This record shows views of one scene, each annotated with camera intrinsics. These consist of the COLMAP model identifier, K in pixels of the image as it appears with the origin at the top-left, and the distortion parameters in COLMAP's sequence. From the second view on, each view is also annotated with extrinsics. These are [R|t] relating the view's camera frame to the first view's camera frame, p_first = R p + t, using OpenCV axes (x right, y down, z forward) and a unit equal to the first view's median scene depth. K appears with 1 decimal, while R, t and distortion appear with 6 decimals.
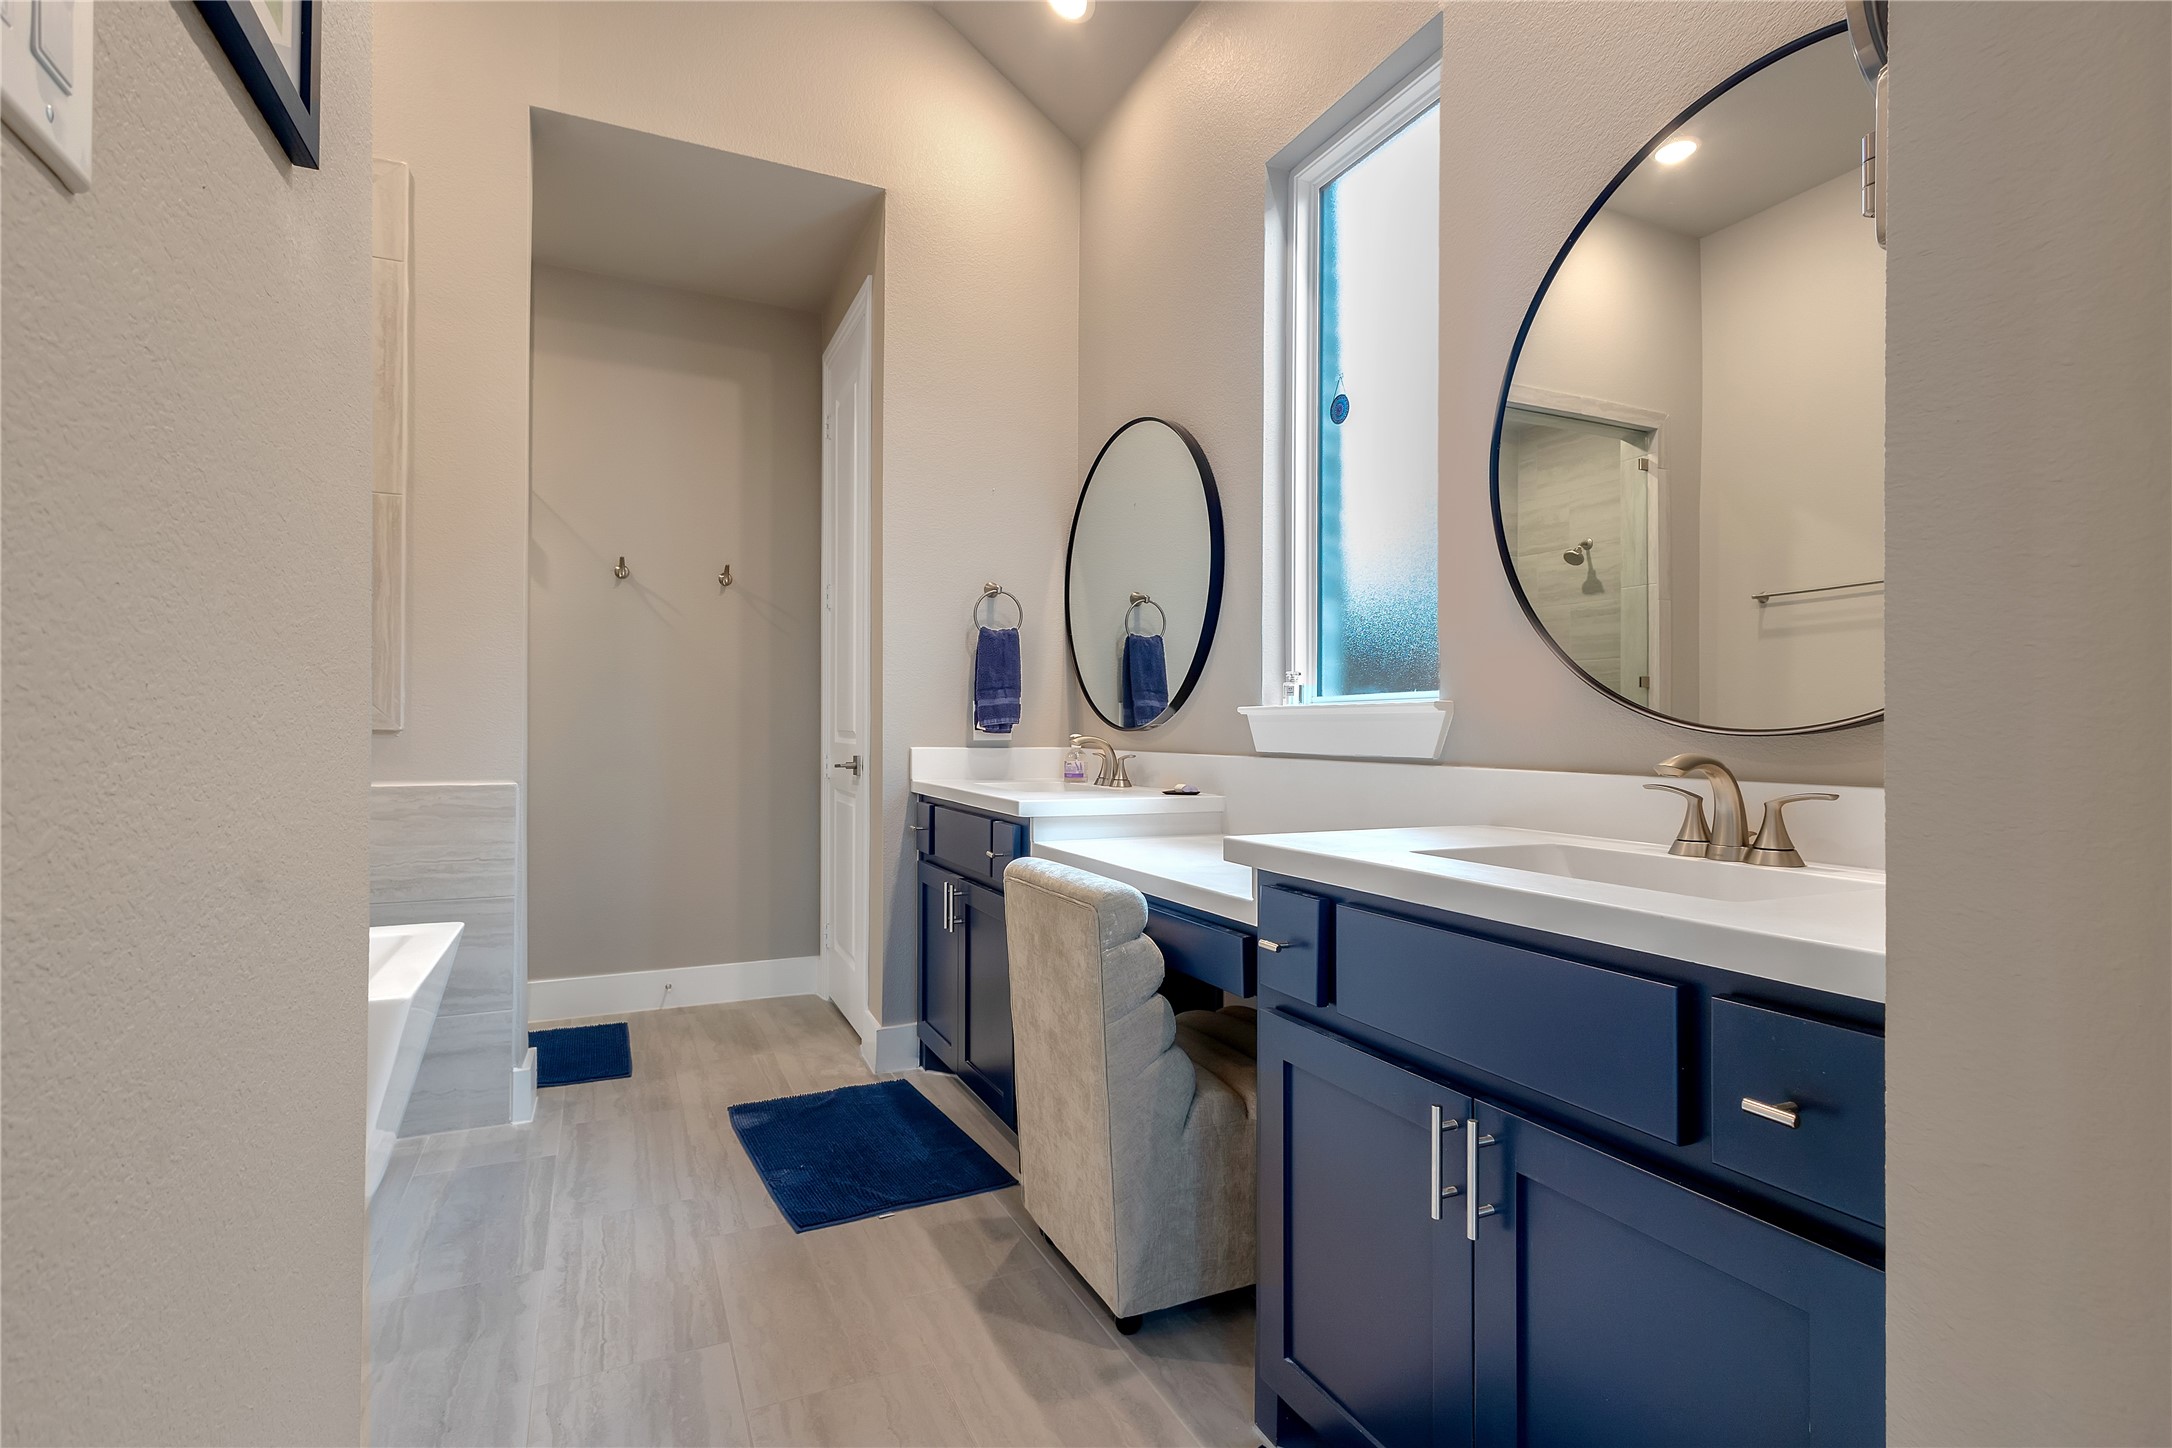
lens RADIAL K [[1017.5, 0, 1088.1], [0, 1017.5, 724.2], [0, 0, 1]] dist [0.005996, 0.000969]
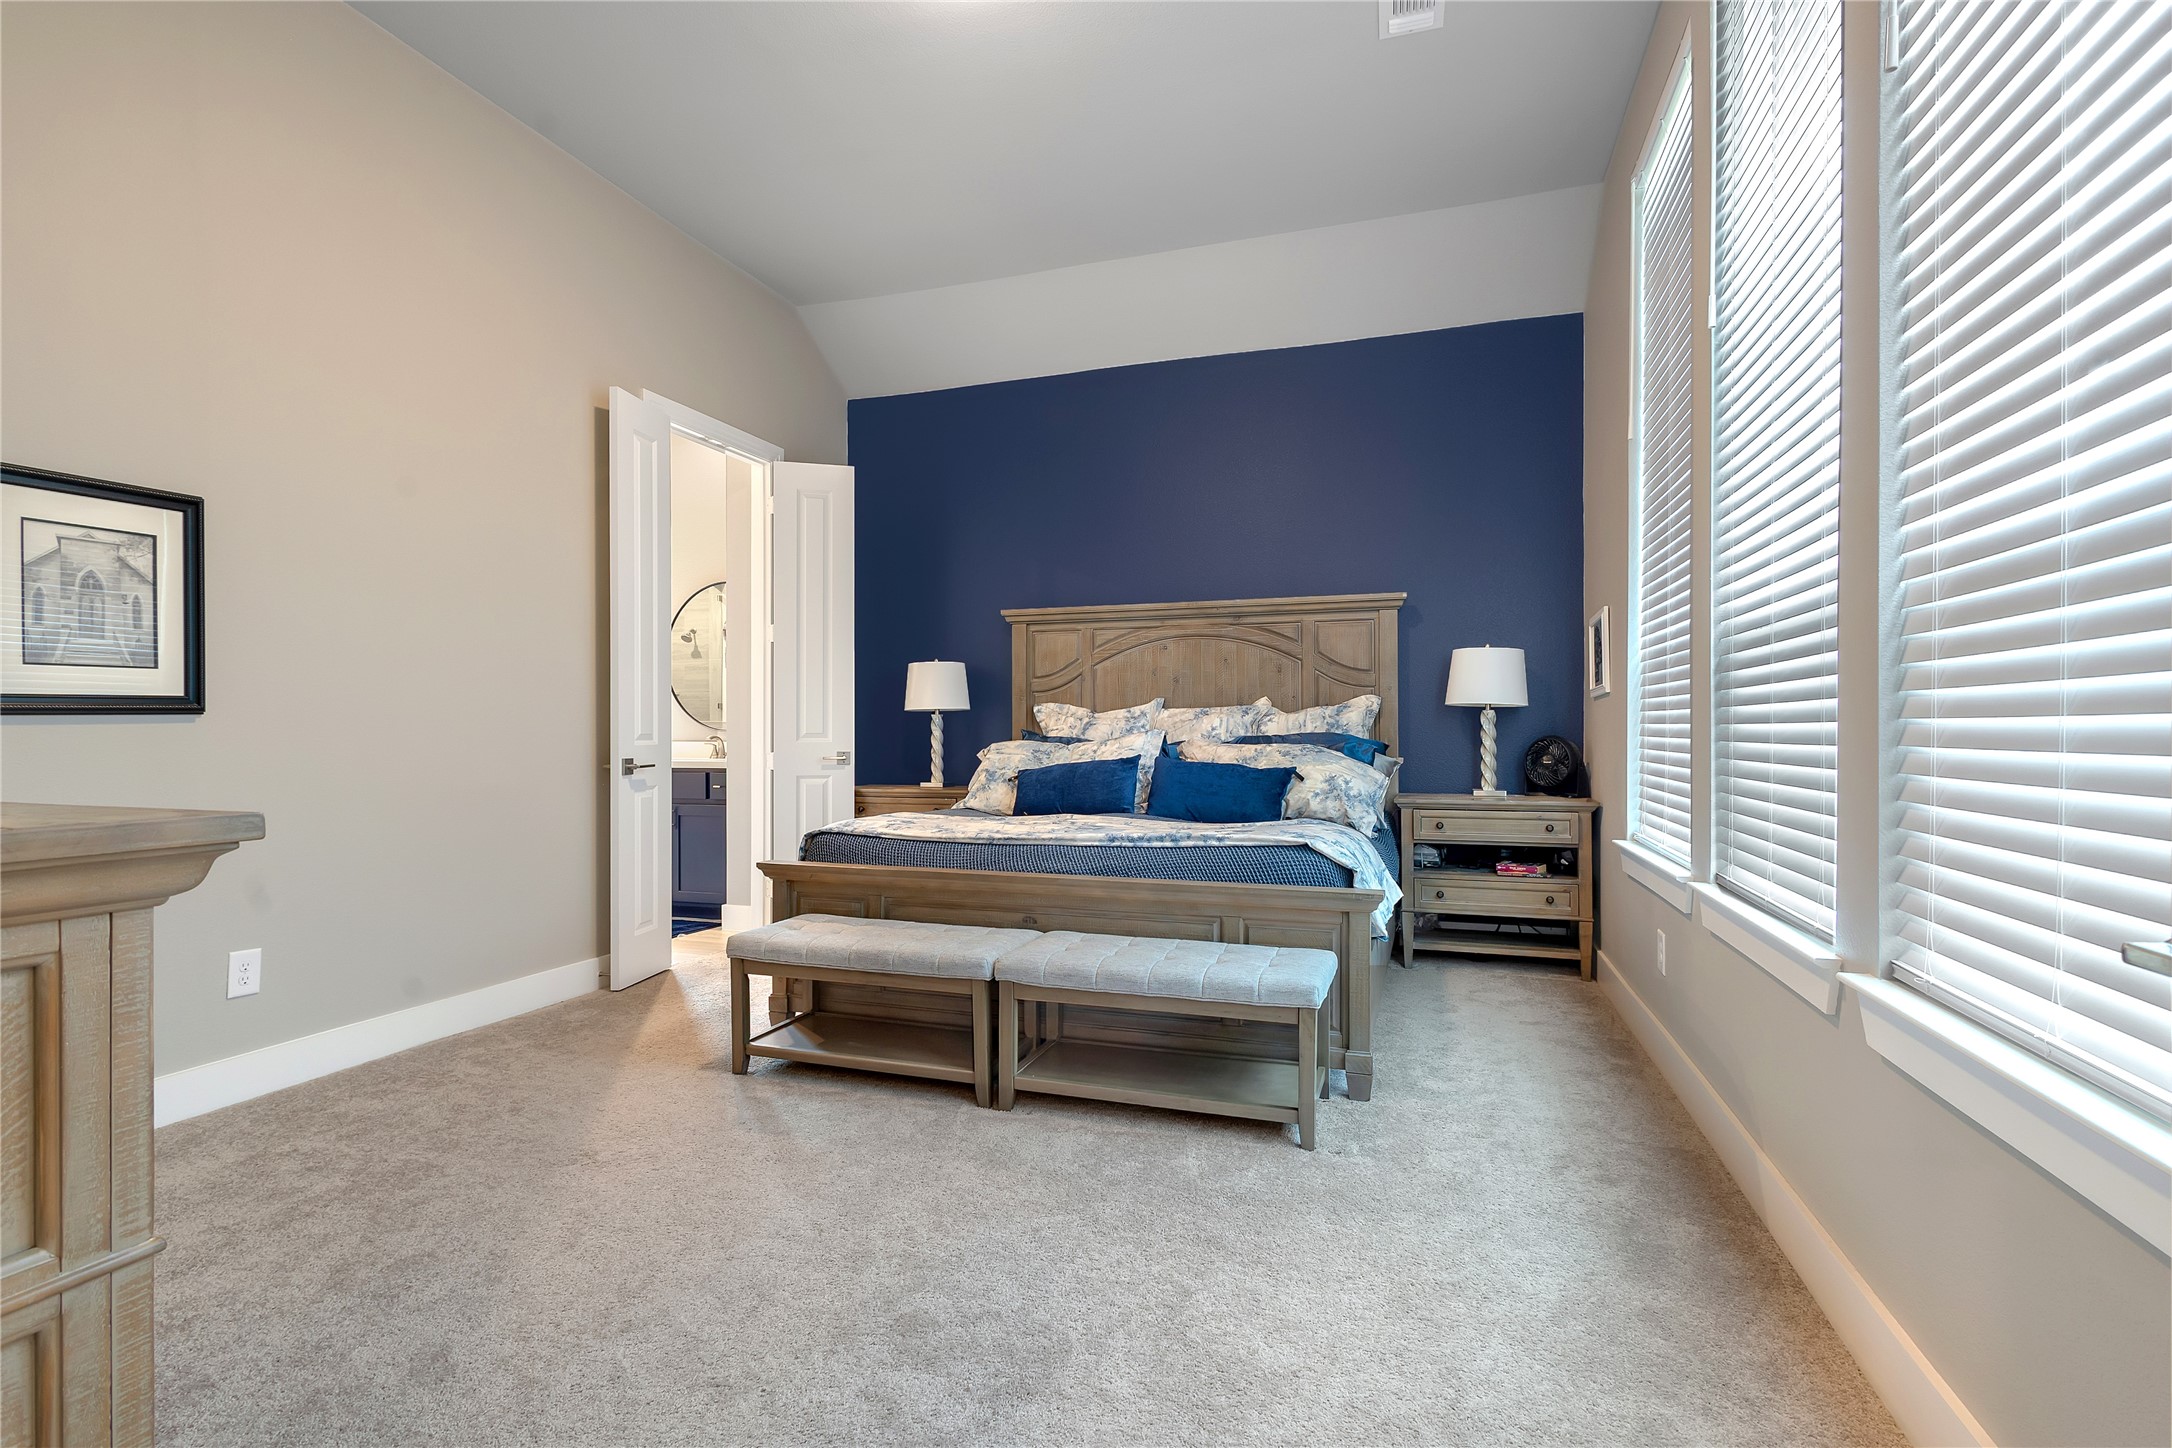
lens RADIAL K [[1017.5, 0, 1086.8], [0, 1017.5, 725.5], [0, 0, 1]] dist [0.005996, 0.000969]
pose [[0.680407, 0.003509, 0.732826, -0.432204], [-0.009447, 0.999947, 0.003983, -0.013660], [-0.732774, -0.009633, 0.680404, -0.891948]]
